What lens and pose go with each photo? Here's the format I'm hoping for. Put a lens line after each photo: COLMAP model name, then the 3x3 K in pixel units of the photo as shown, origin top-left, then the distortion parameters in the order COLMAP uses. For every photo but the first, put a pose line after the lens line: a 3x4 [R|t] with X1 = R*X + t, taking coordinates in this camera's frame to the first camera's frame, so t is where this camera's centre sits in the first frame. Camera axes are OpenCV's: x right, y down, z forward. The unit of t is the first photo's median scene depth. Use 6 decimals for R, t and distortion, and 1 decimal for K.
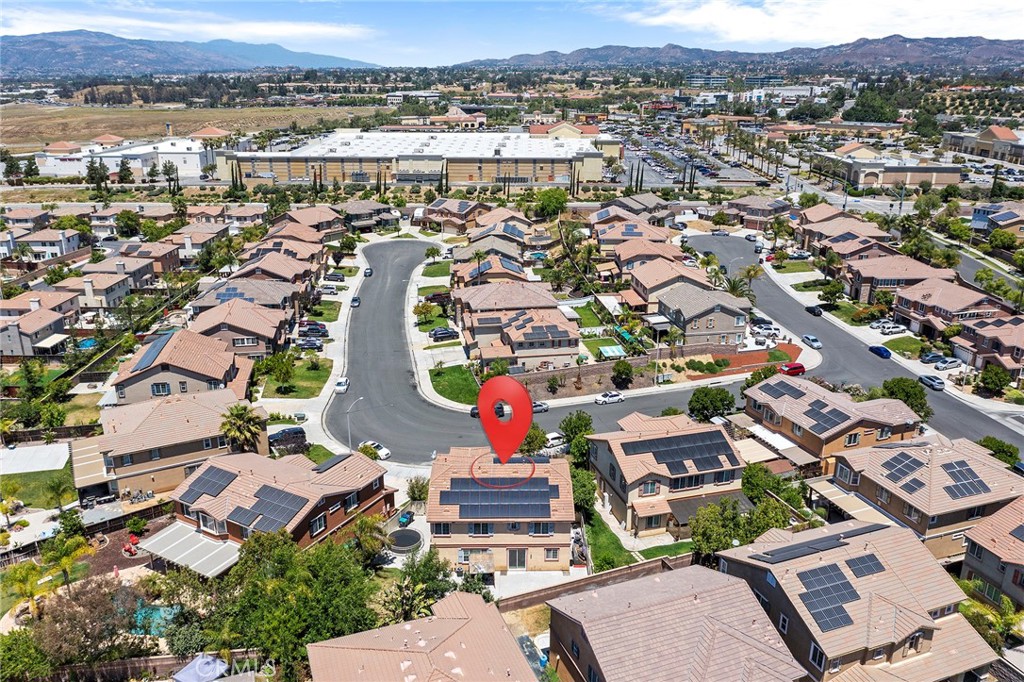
lens RADIAL K [[805.1, 0, 512.0], [0, 805.1, 341.0], [0, 0, 1]] dist [-0.009382, -0.003319]
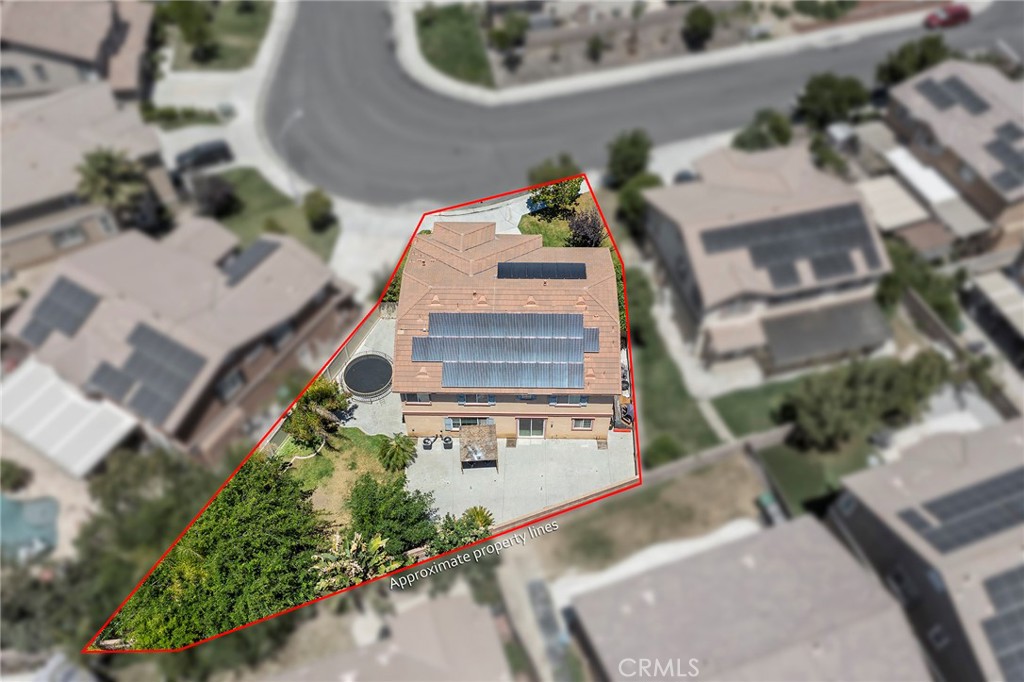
lens RADIAL K [[805.1, 0, 512.0], [0, 805.1, 341.0], [0, 0, 1]] dist [-0.009382, -0.003319]
pose [[0.999408, 0.021958, -0.026477, 0.005889], [-0.004447, 0.845751, 0.533559, -0.138385], [0.034109, -0.533125, 0.845349, 0.416746]]
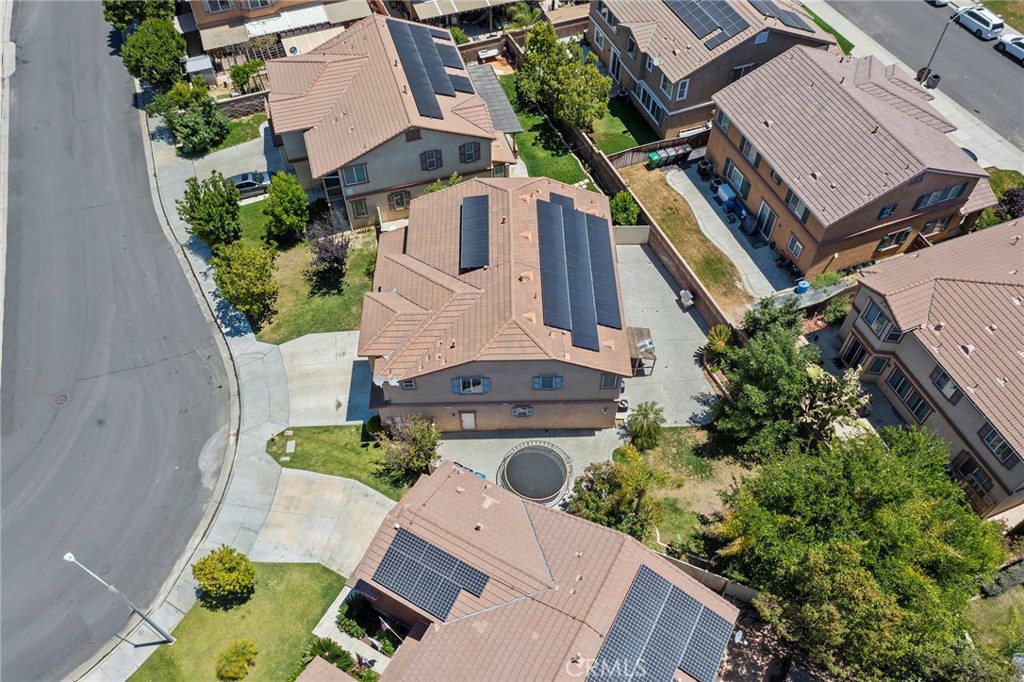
lens RADIAL K [[833.4, 0, 514.3], [0, 833.4, 306.3], [0, 0, 1]] dist [-0.014977, -0.004006]
pose [[-0.001832, -0.769972, 0.638075, -0.390880], [0.325815, 0.602799, 0.728340, -0.231797], [-0.945432, 0.209228, 0.249764, 0.806268]]
